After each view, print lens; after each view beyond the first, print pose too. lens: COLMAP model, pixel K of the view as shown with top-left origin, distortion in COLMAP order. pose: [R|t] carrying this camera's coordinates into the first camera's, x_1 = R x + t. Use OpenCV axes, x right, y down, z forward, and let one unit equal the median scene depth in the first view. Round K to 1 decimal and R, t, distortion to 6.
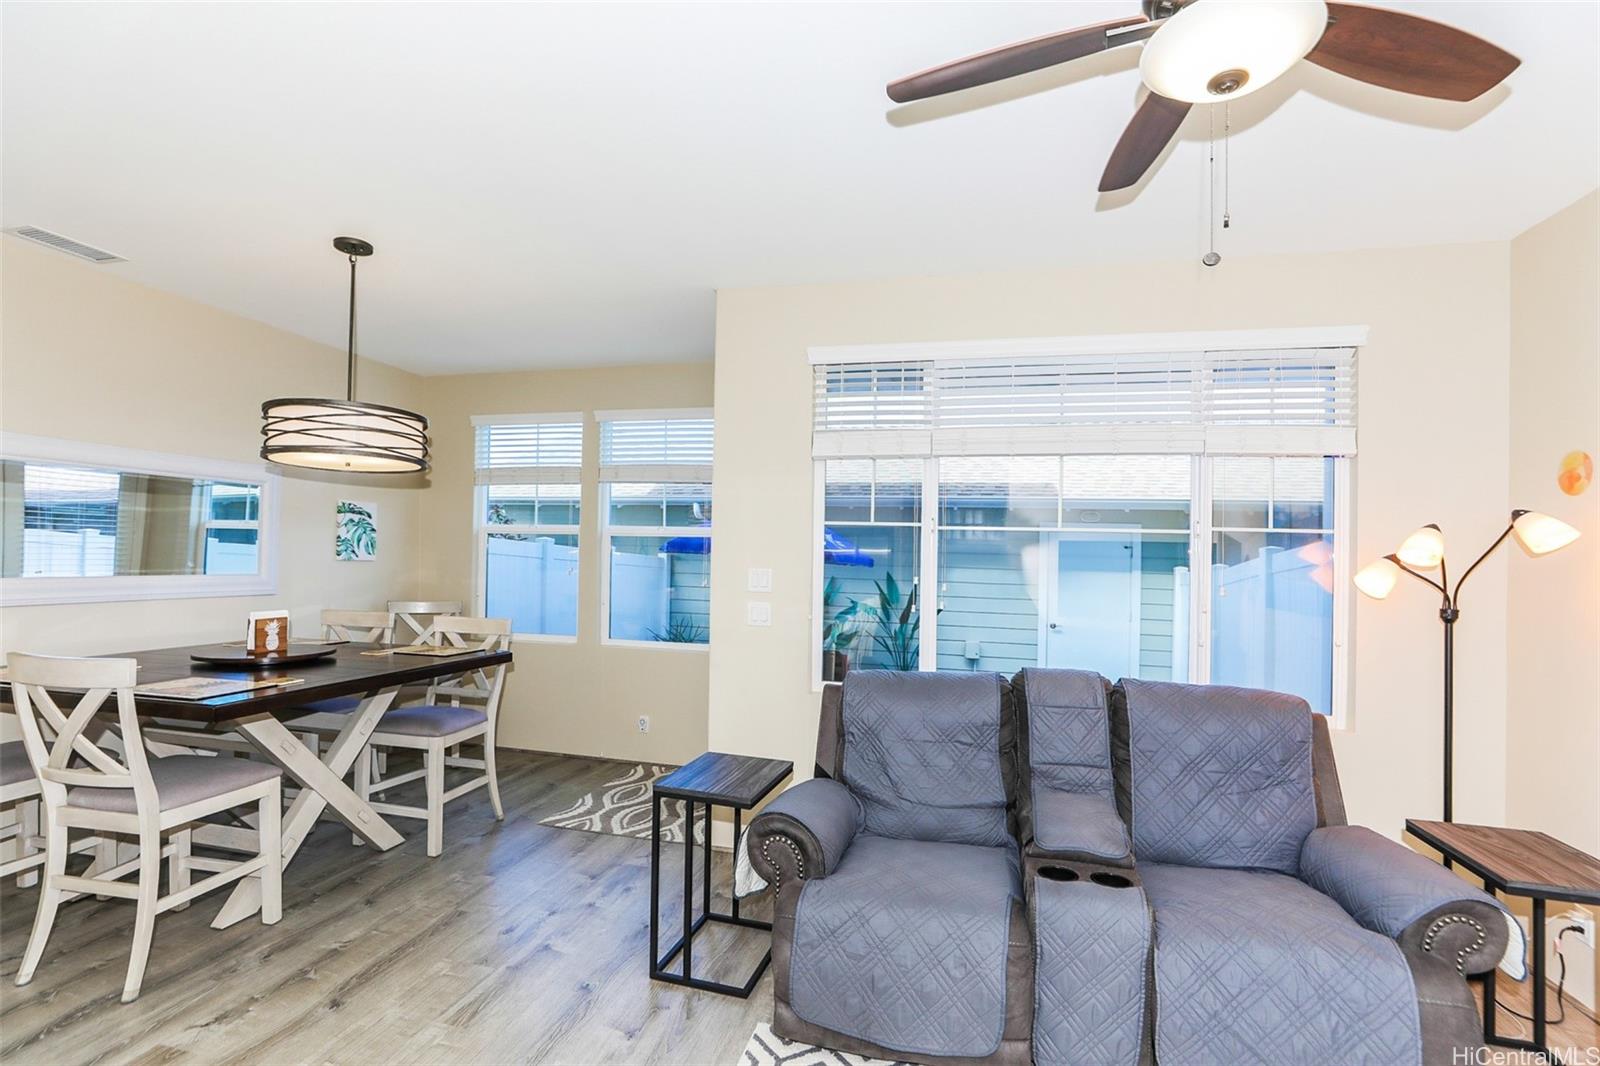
lens RADIAL K [[732.5, 0, 813.9], [0, 732.5, 567.4], [0, 0, 1]] dist [-0.004056, -0.000681]
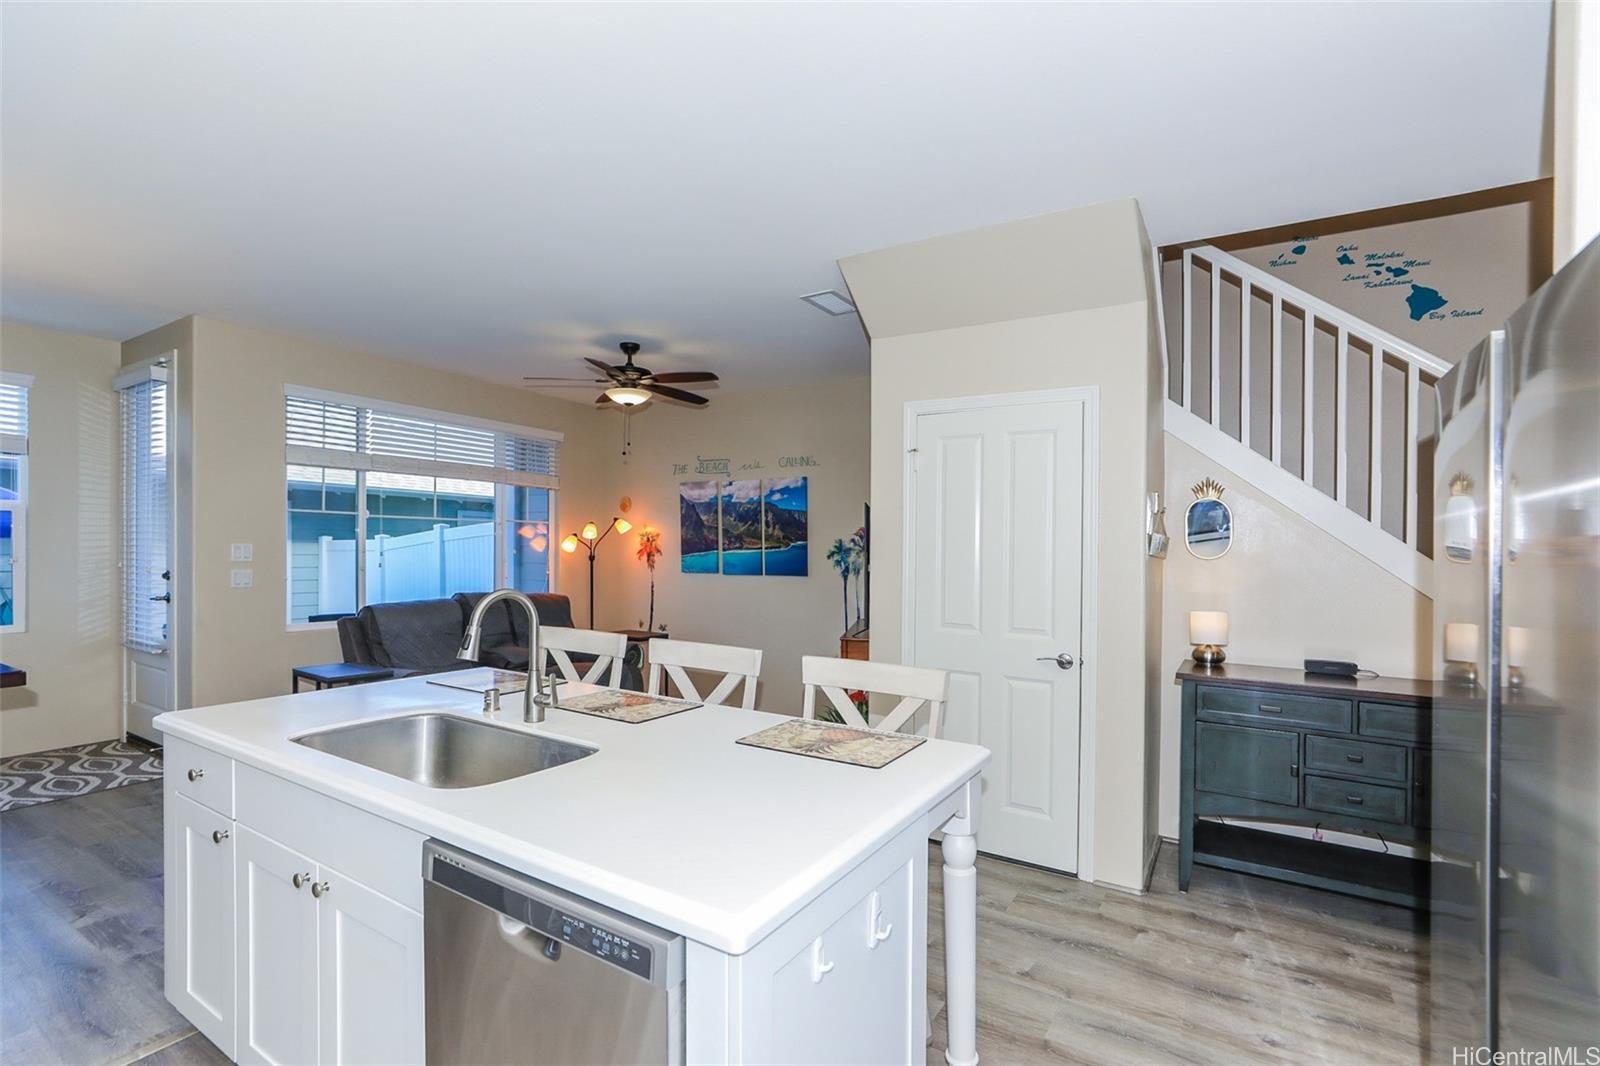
lens RADIAL K [[732.5, 0, 800.1], [0, 732.5, 541.3], [0, 0, 1]] dist [-0.004056, -0.000681]
pose [[0.295709, -0.013822, 0.955178, -1.072176], [0.000836, 0.999899, 0.014210, -0.021452], [-0.955278, -0.003403, 0.295690, -0.349855]]
